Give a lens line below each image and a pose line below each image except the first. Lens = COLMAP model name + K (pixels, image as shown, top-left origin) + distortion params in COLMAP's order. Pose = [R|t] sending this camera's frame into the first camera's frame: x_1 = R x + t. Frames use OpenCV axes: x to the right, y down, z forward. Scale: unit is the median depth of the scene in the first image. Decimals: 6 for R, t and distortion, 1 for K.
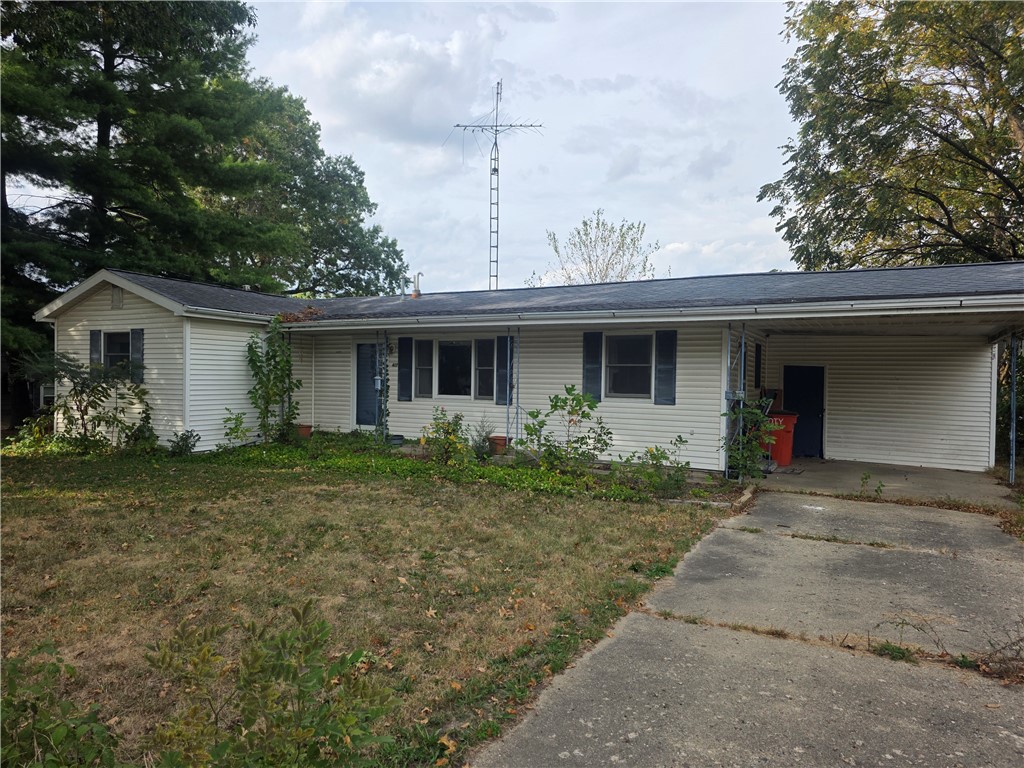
lens RADIAL K [[678.8, 0, 512.7], [0, 678.8, 385.7], [0, 0, 1]] dist [0.021226, -0.007469]
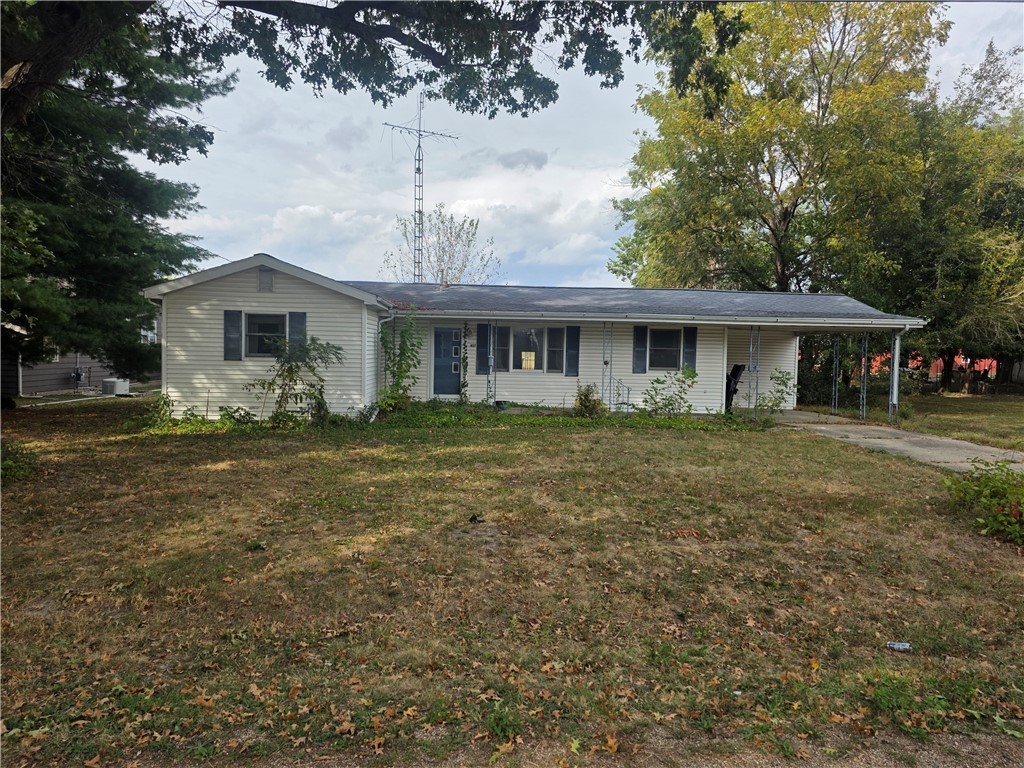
lens RADIAL K [[678.8, 0, 509.7], [0, 678.8, 382.4], [0, 0, 1]] dist [0.021226, -0.007469]
pose [[0.850636, -0.022039, 0.525293, -0.861424], [-0.001675, 0.999002, 0.044625, -0.020796], [-0.525753, -0.038839, 0.849750, -0.107340]]
